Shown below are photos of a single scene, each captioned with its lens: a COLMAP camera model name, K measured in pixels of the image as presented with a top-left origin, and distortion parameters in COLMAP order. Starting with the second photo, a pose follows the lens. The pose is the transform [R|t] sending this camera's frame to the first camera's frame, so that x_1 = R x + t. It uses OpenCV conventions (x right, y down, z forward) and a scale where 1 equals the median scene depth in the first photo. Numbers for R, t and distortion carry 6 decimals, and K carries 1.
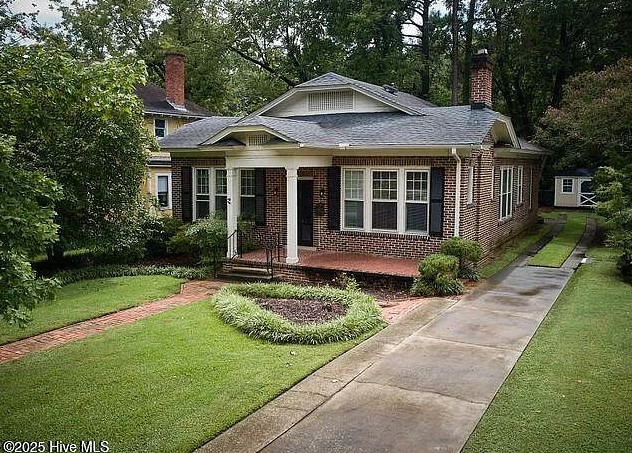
lens RADIAL K [[586.5, 0, 291.0], [0, 586.5, 231.5], [0, 0, 1]] dist [-0.016347, 0.000000]
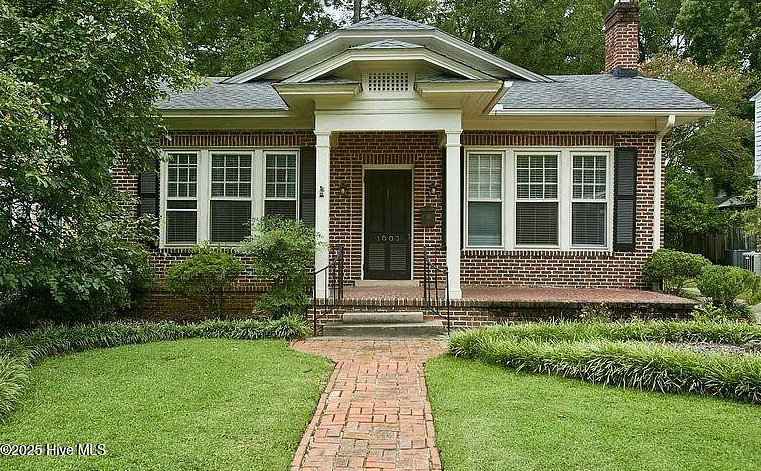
lens RADIAL K [[690.5, 0, 354.0], [0, 690.5, 238.5], [0, 0, 1]] dist [-0.004502, 0.000000]
pose [[0.888205, 0.003542, 0.459434, -0.376424], [0.044469, 0.994613, -0.093639, 0.052699], [-0.457291, 0.103601, 0.883262, 0.431735]]
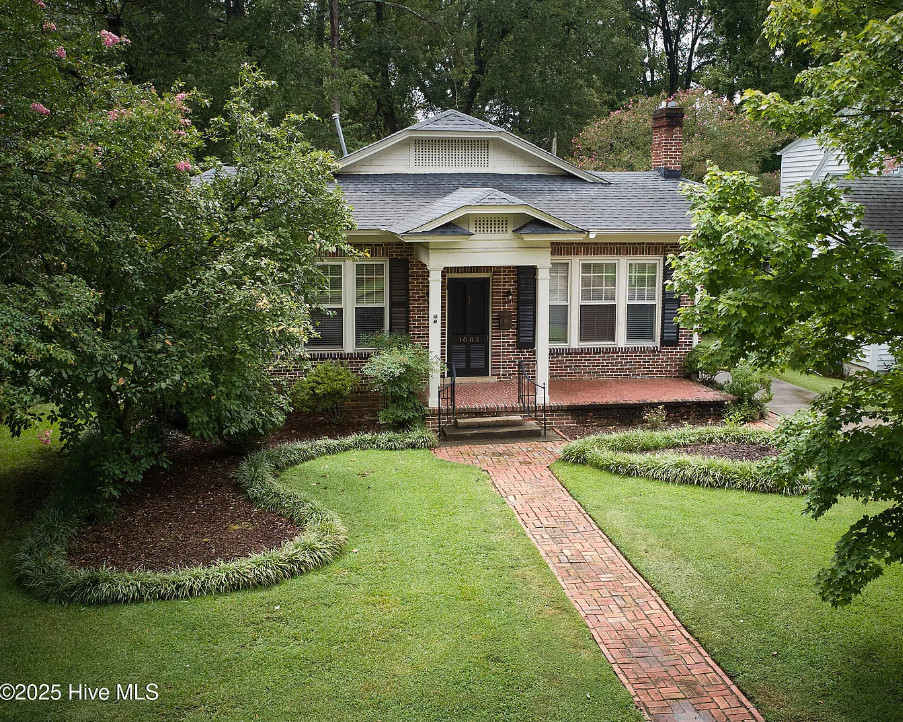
lens RADIAL K [[1007.1, 0, 455.4], [0, 1007.1, 359.9], [0, 0, 1]] dist [-0.055772, 0.000000]
pose [[0.773113, -0.098505, 0.626572, -0.786193], [0.069442, 0.995074, 0.070756, -0.084352], [-0.630455, -0.011192, 0.776145, 0.139752]]
